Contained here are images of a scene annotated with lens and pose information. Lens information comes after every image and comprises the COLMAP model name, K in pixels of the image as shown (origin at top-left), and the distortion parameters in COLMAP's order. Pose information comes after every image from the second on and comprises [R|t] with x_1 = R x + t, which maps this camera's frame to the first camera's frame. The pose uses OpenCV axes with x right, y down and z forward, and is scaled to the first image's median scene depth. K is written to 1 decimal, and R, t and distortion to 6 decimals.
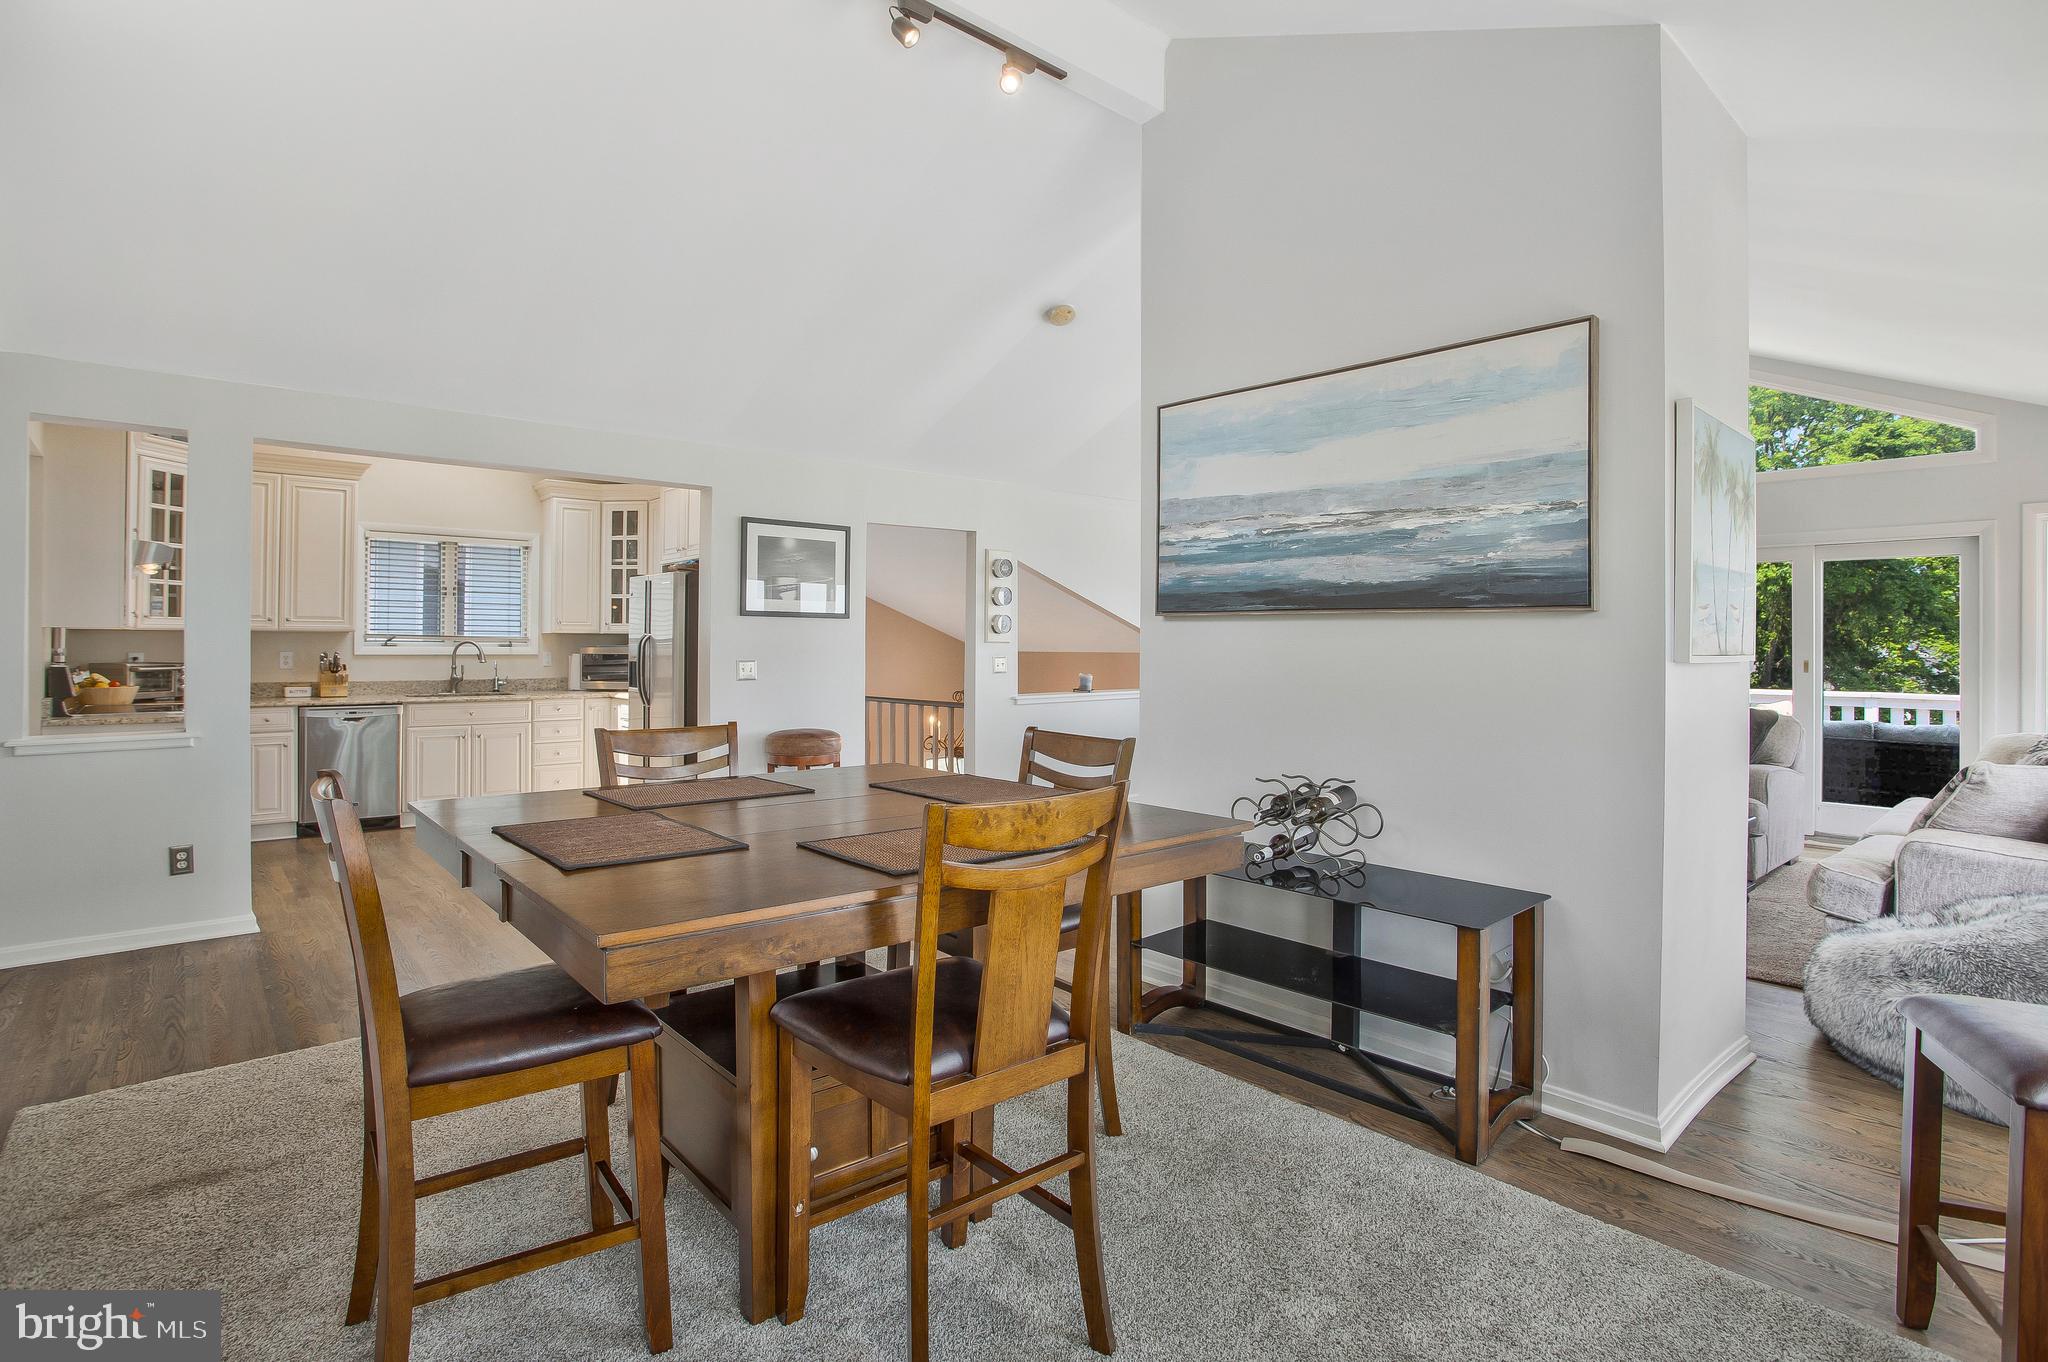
lens RADIAL K [[1030.4, 0, 1005.7], [0, 1030.4, 648.0], [0, 0, 1]] dist [-0.005449, 0.000536]
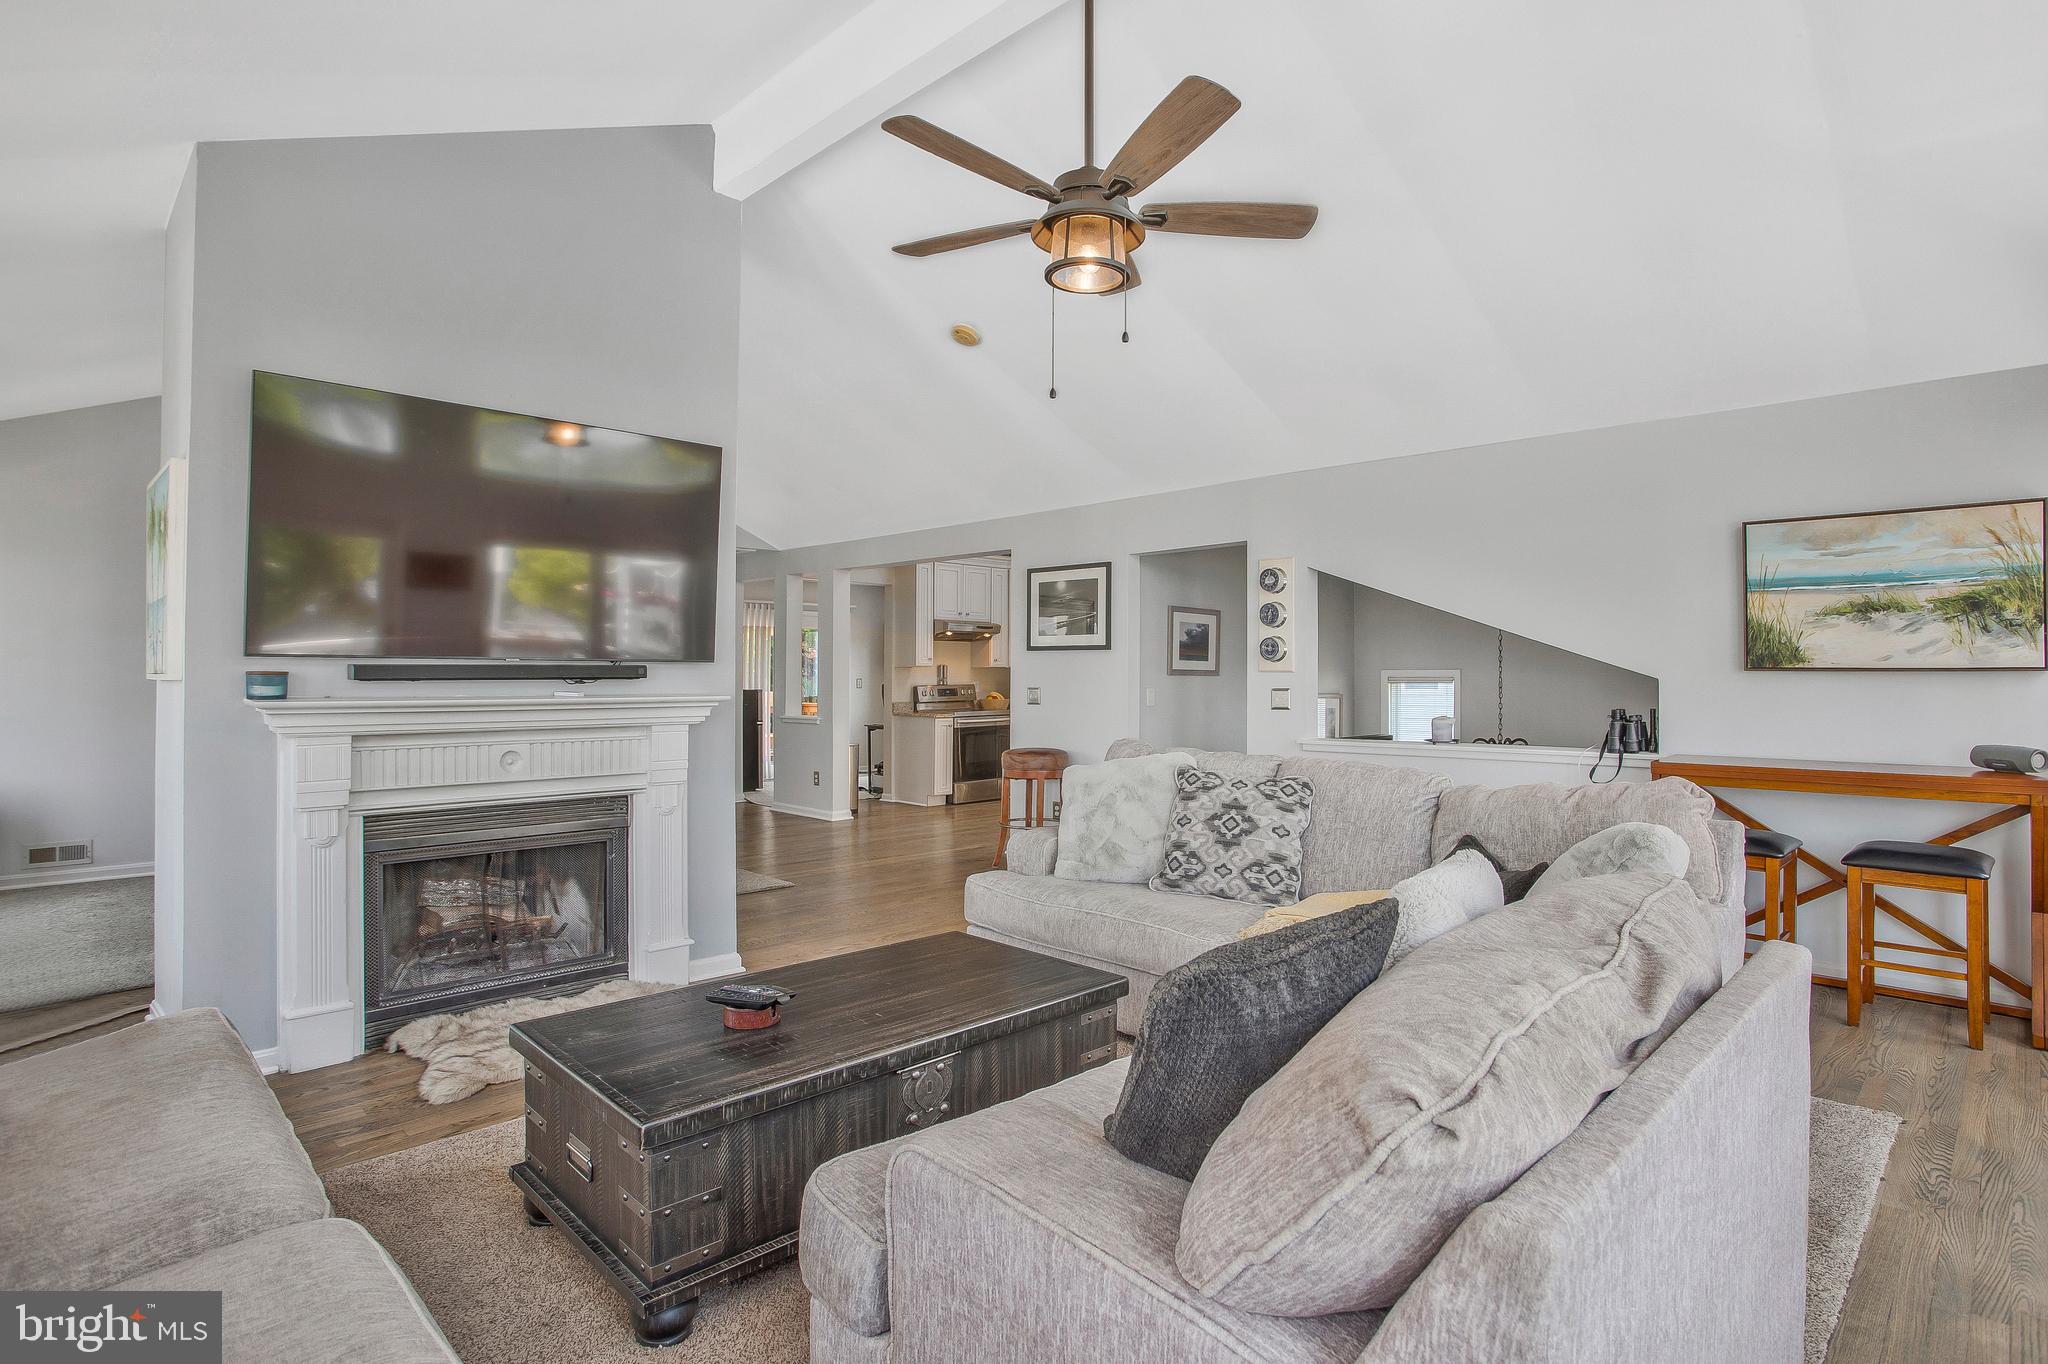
lens RADIAL K [[1030.4, 0, 1036.4], [0, 1030.4, 672.2], [0, 0, 1]] dist [-0.005449, 0.000536]
pose [[0.093114, -0.009017, -0.995615, 0.881083], [-0.003158, 0.999951, -0.009352, 0.004565], [0.995650, 0.004015, 0.093081, 0.830488]]
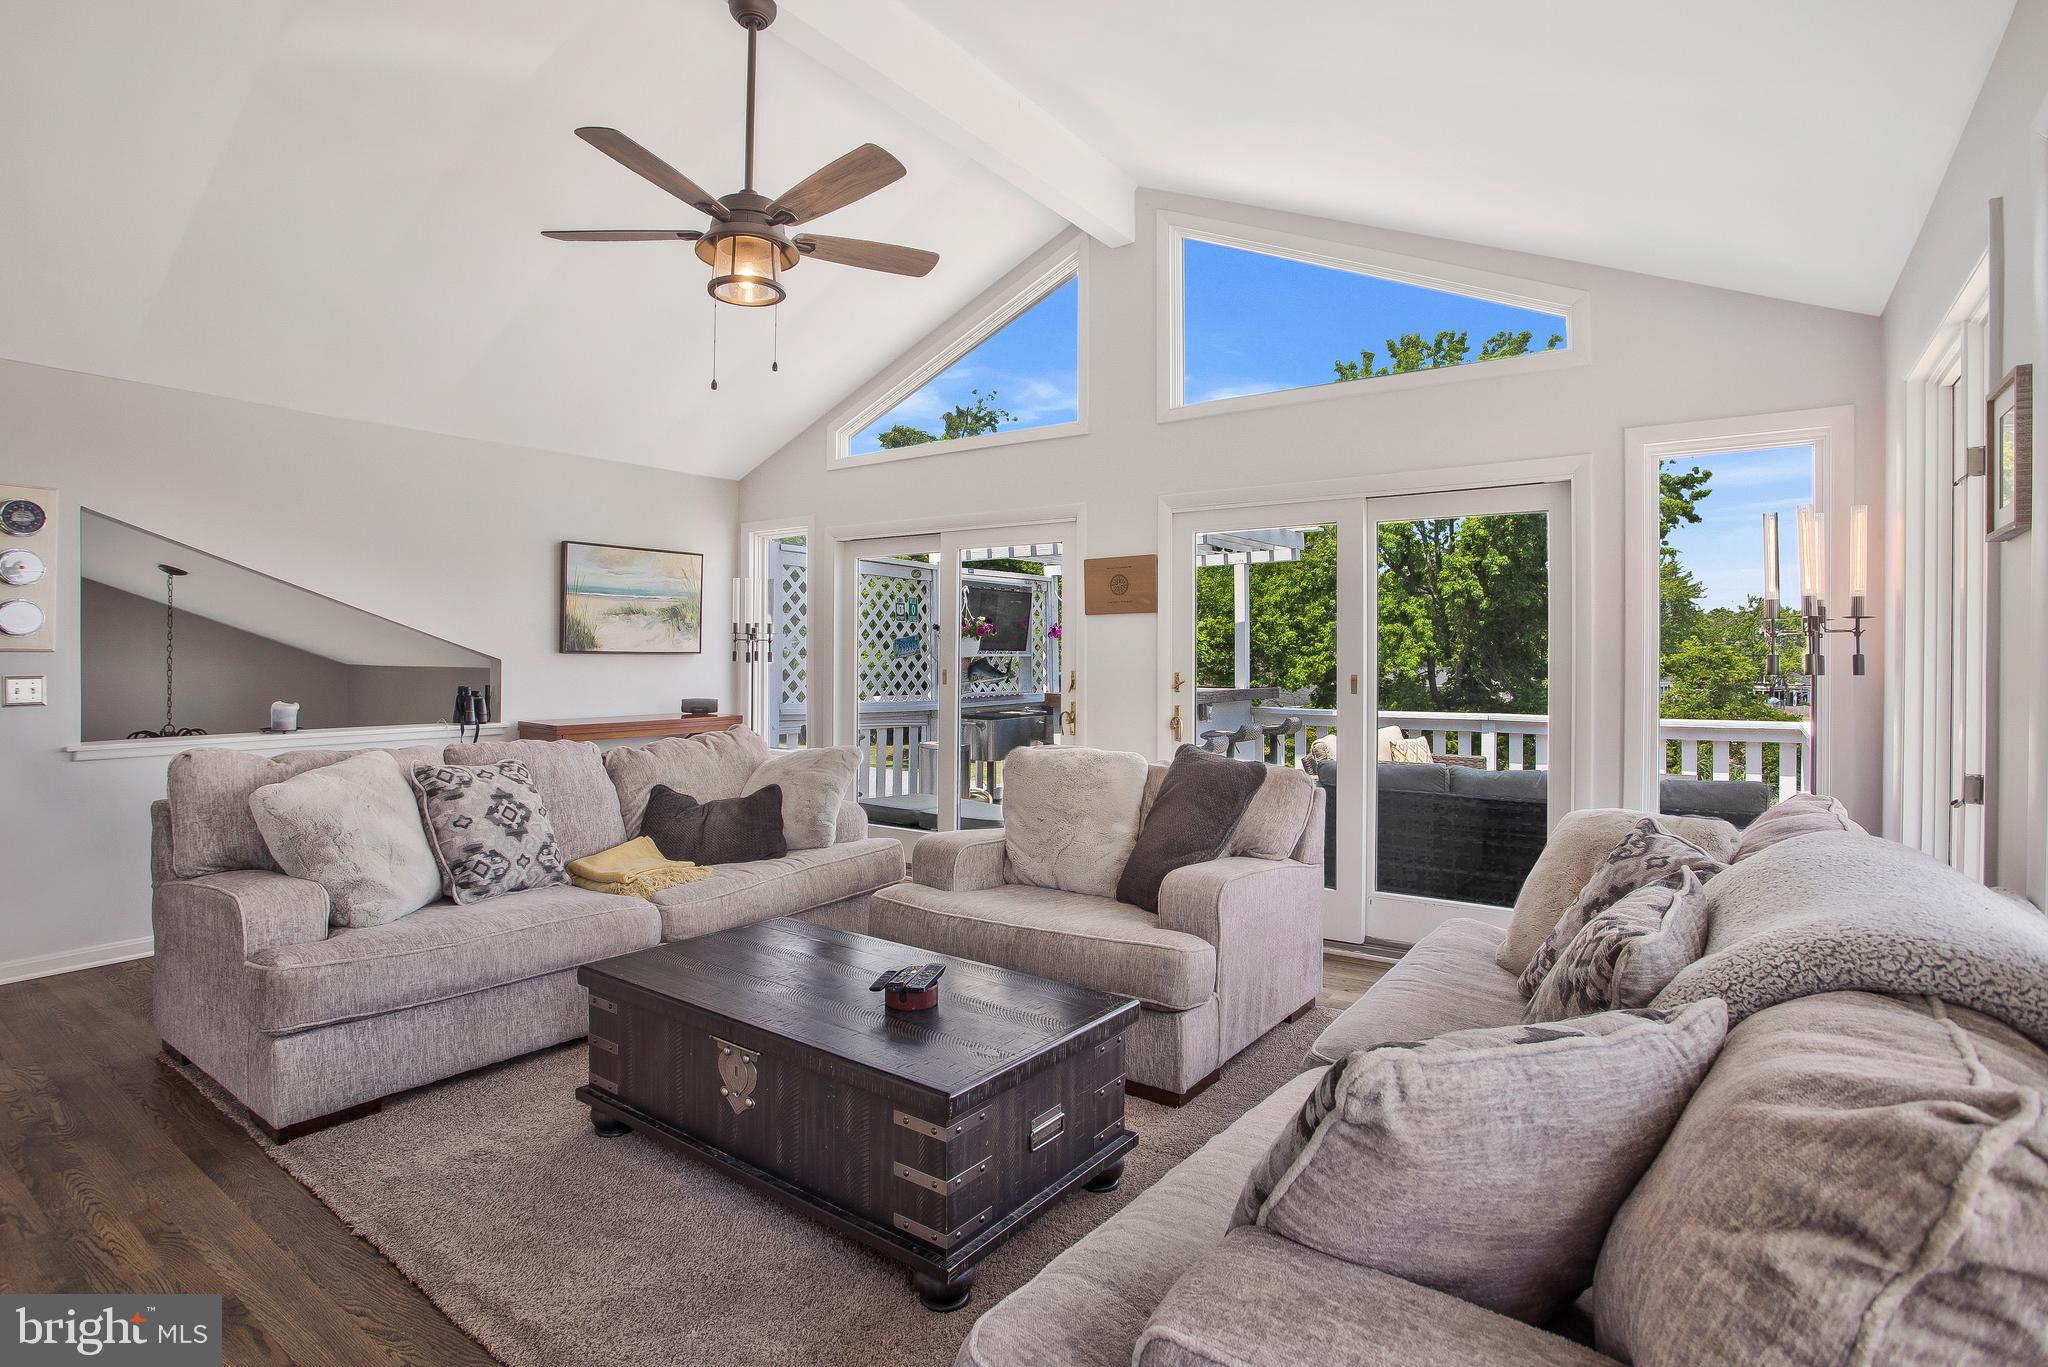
lens RADIAL K [[1030.4, 0, 1035.3], [0, 1030.4, 676.5], [0, 0, 1]] dist [-0.005449, 0.000536]
pose [[0.974459, -0.010207, 0.224332, 0.818433], [0.007627, 0.999894, 0.012364, 0.005088], [-0.224434, -0.010338, 0.974434, 0.767064]]
